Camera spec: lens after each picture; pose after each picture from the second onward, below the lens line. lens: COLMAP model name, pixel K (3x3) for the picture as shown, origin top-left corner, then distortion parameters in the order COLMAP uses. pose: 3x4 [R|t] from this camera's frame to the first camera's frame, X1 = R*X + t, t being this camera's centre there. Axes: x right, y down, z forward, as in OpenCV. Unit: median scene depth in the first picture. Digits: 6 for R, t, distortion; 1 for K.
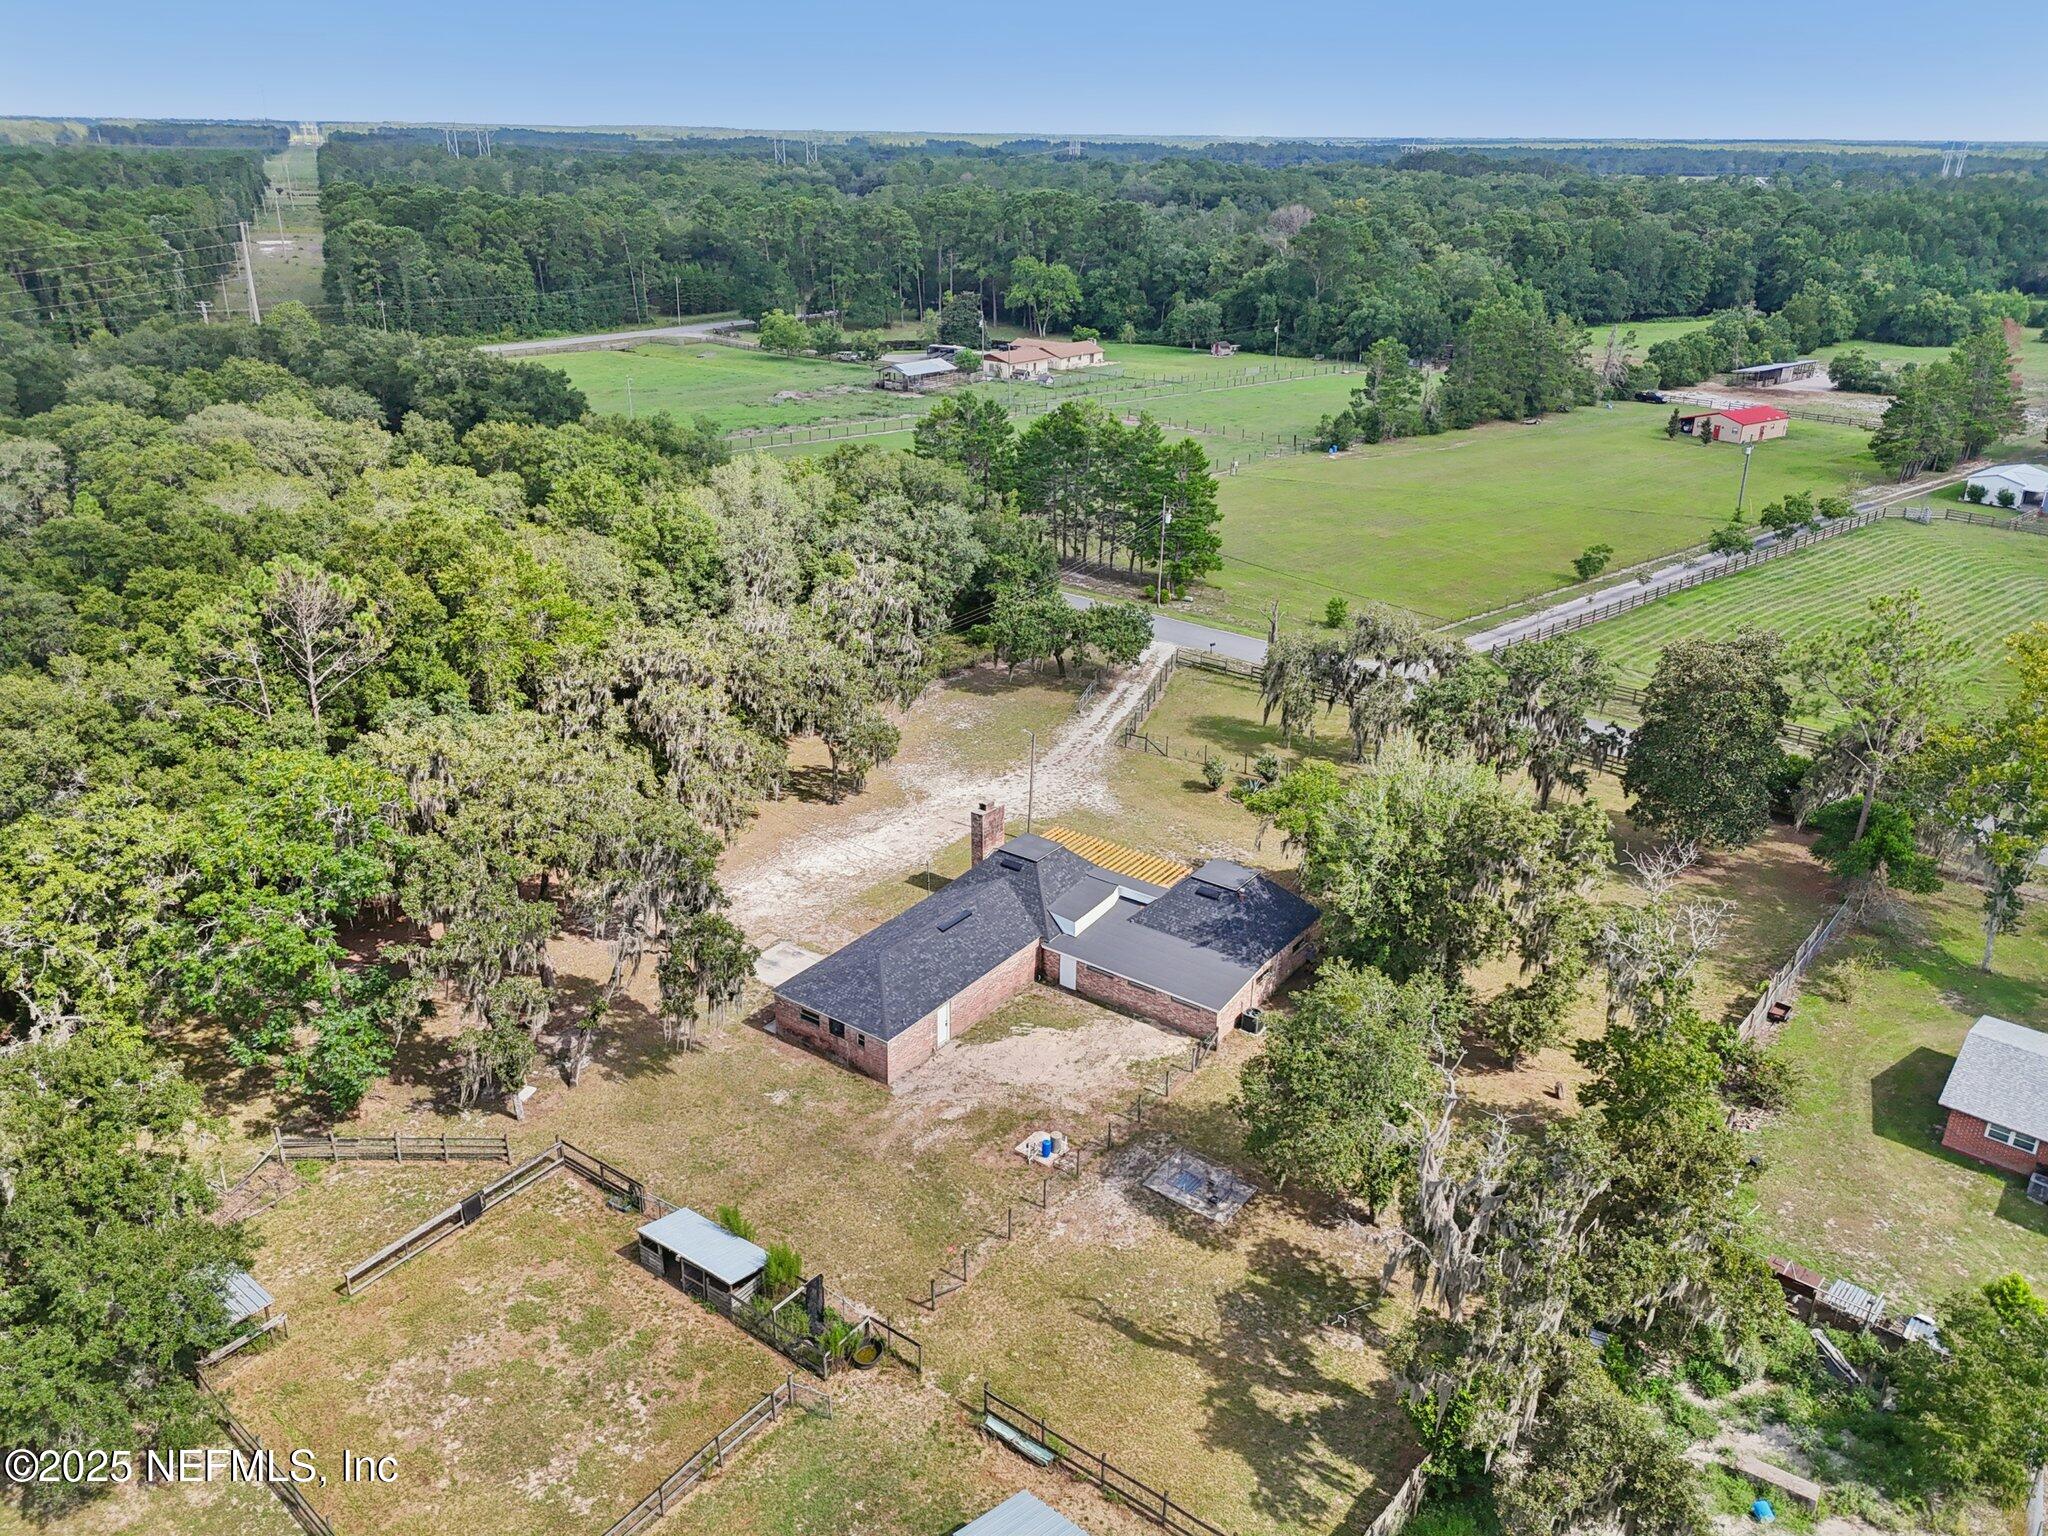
lens RADIAL K [[1502.8, 0, 1027.4], [0, 1502.8, 776.9], [0, 0, 1]] dist [0.065160, -0.055211]
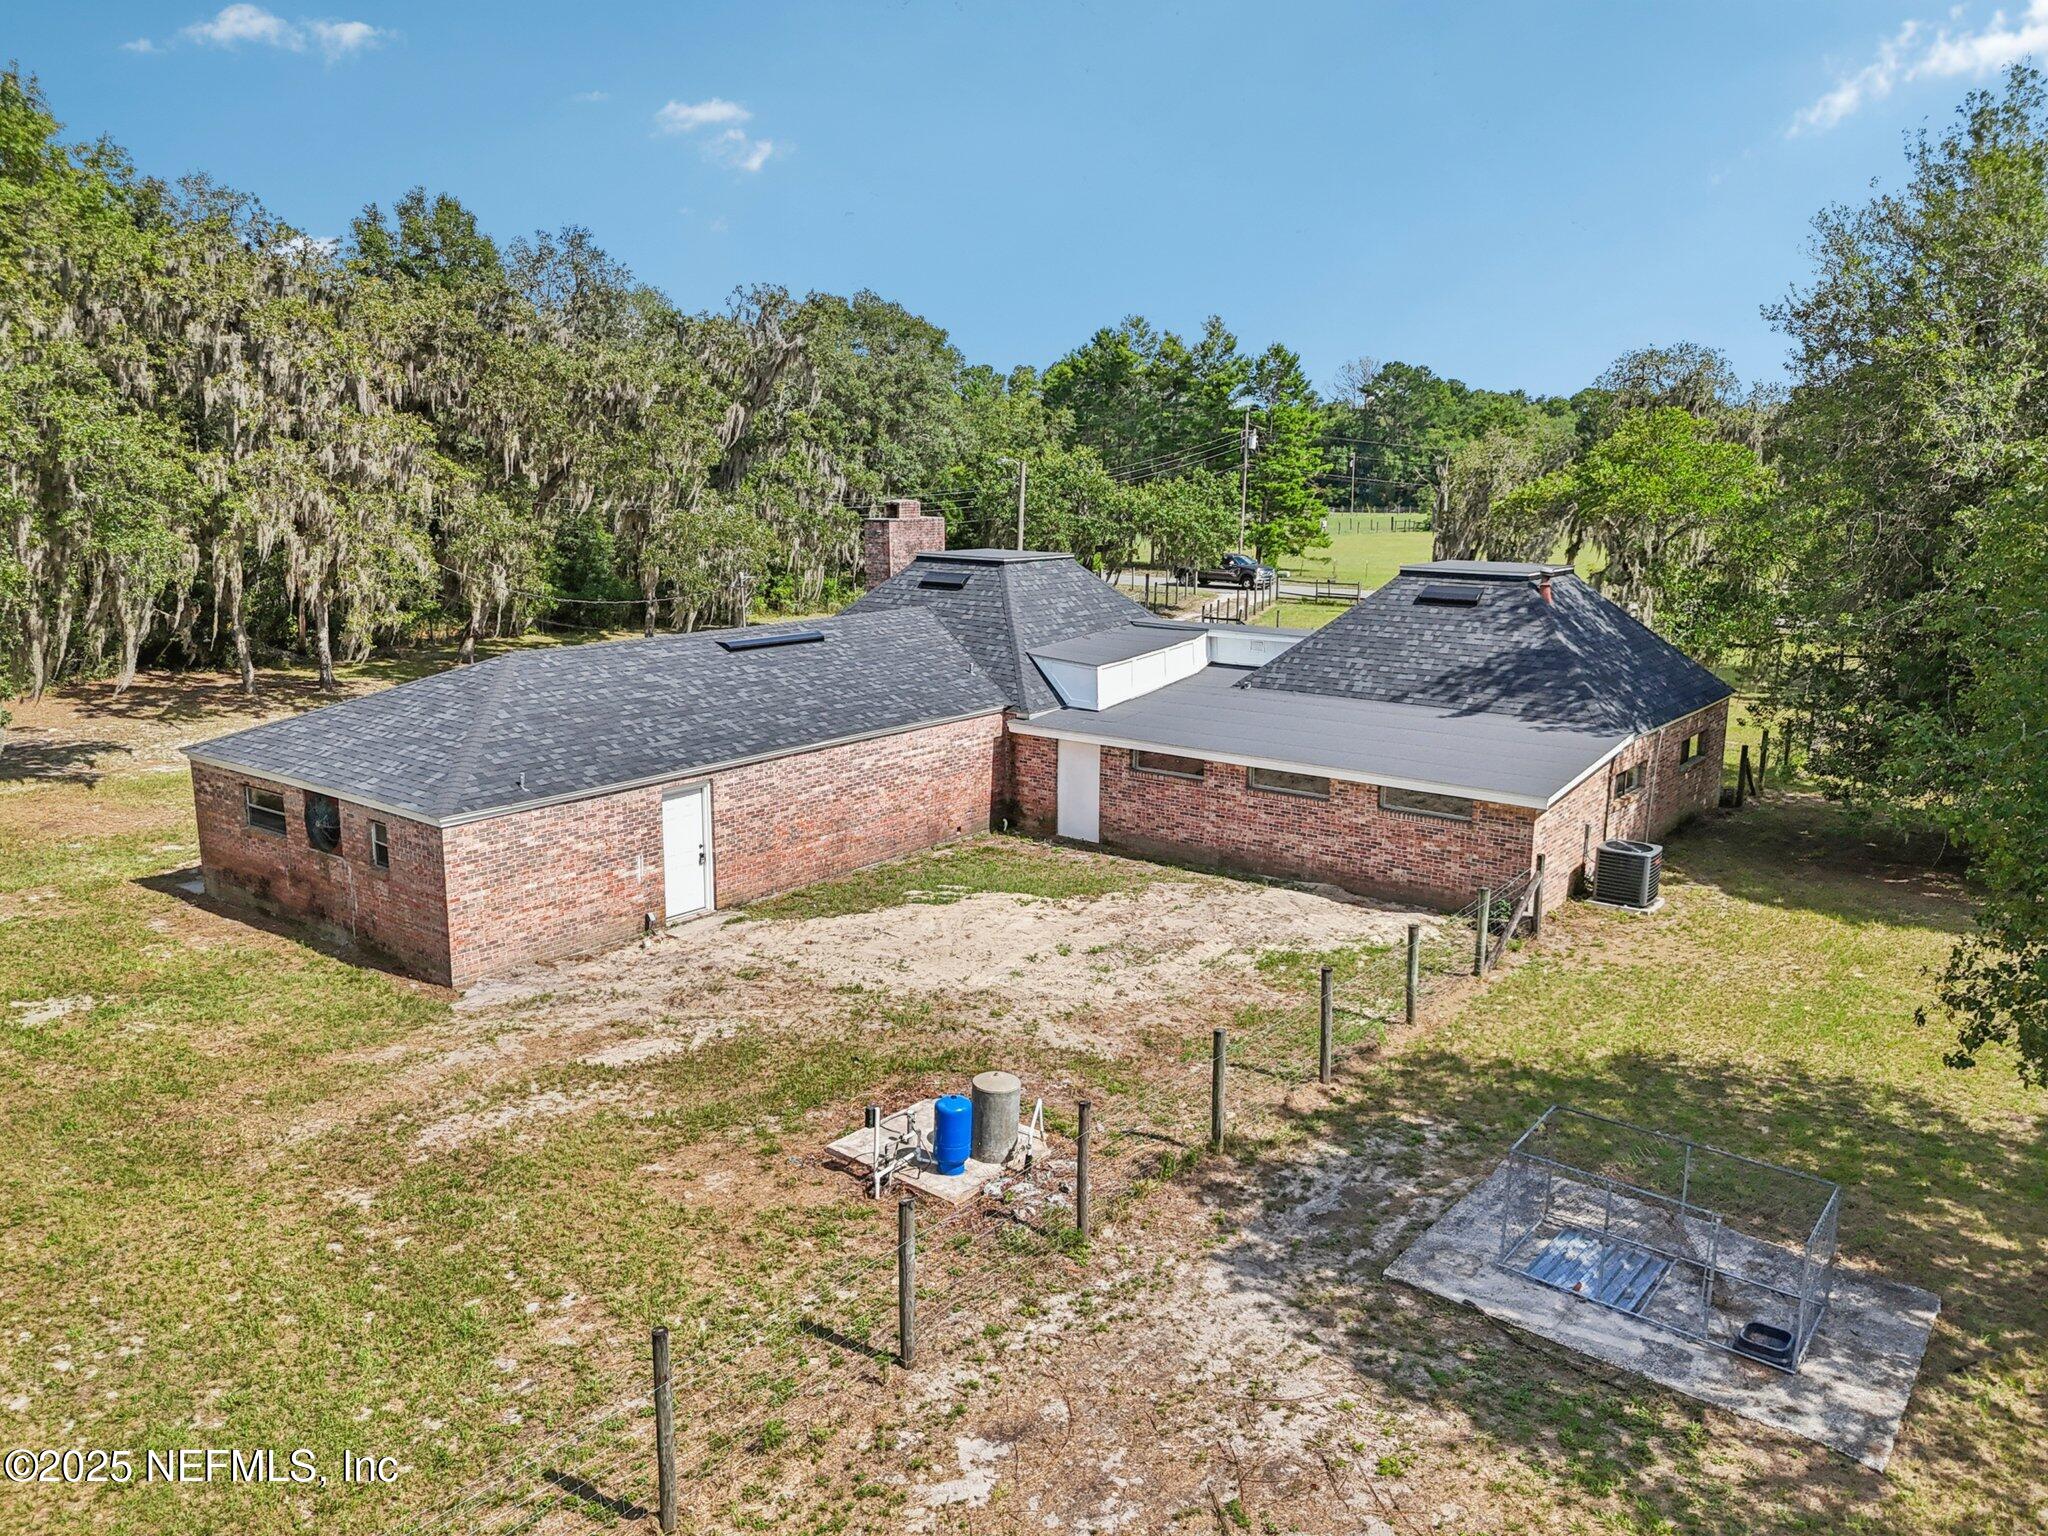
lens RADIAL K [[1509.0, 0, 1022.9], [0, 1509.0, 779.1], [0, 0, 1]] dist [0.085623, -0.132910]
pose [[0.999307, -0.000551, -0.037212, 0.027195], [-0.006734, 0.980710, -0.195351, 0.198109], [0.036601, 0.195466, 0.980027, 0.628872]]
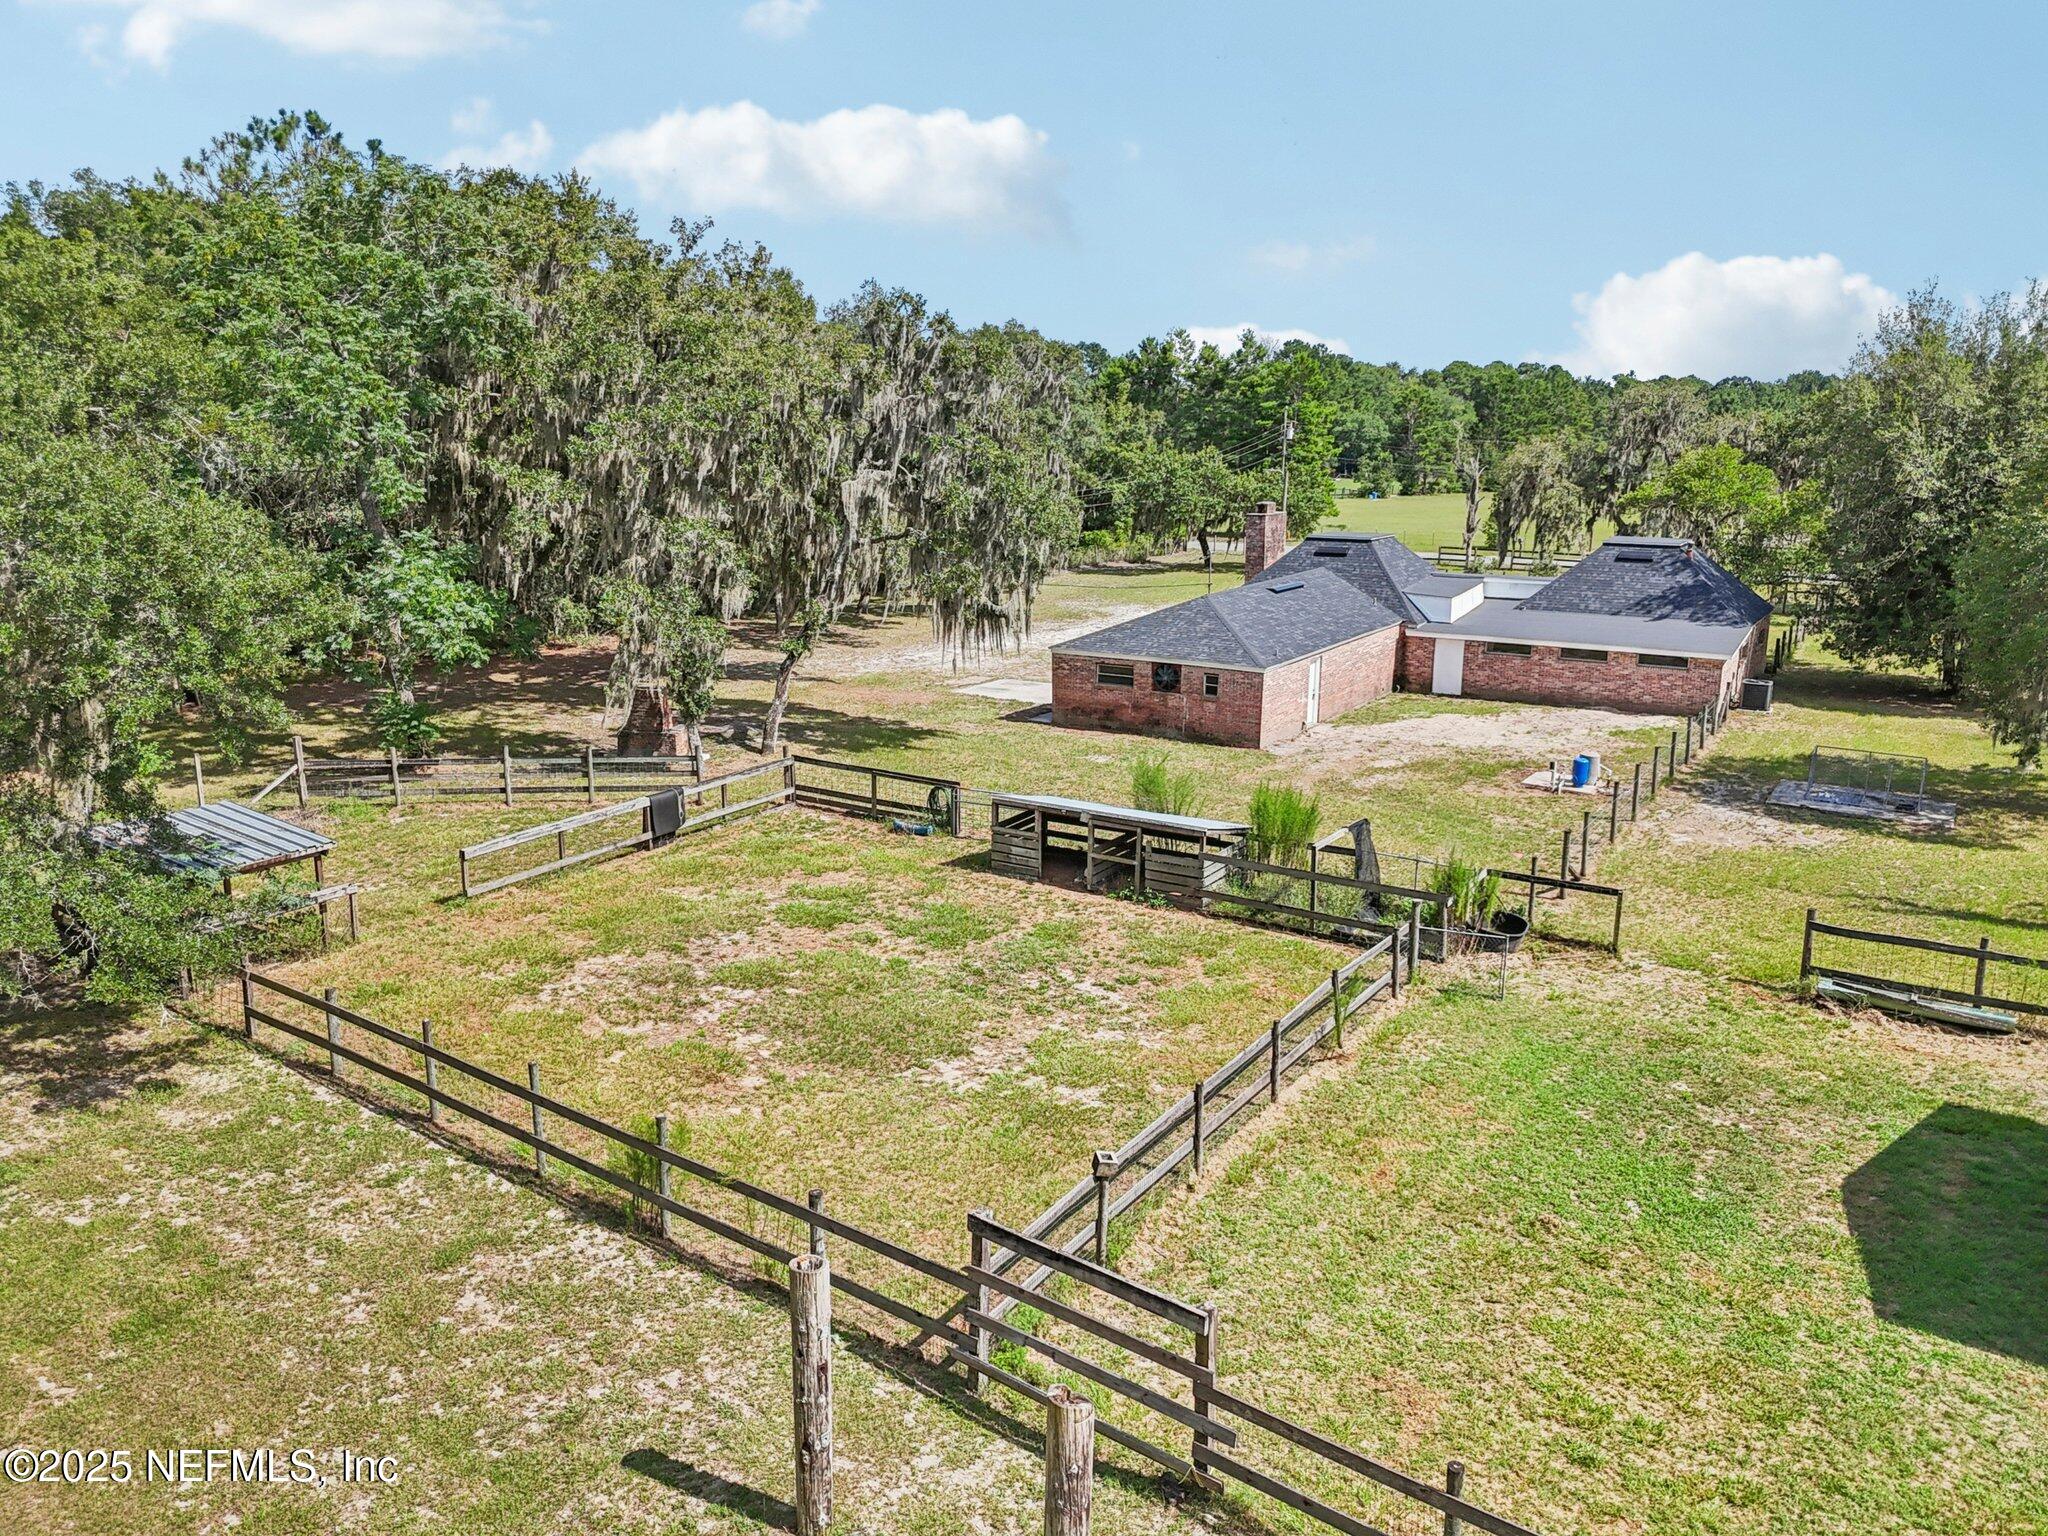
lens RADIAL K [[1500.7, 0, 1029.3], [0, 1500.7, 768.1], [0, 0, 1]] dist [0.128234, -0.165360]
pose [[0.997510, -0.025726, 0.065665, -0.206990], [0.036815, 0.984110, -0.173704, 0.285375], [-0.060153, 0.175689, 0.982606, 0.340765]]
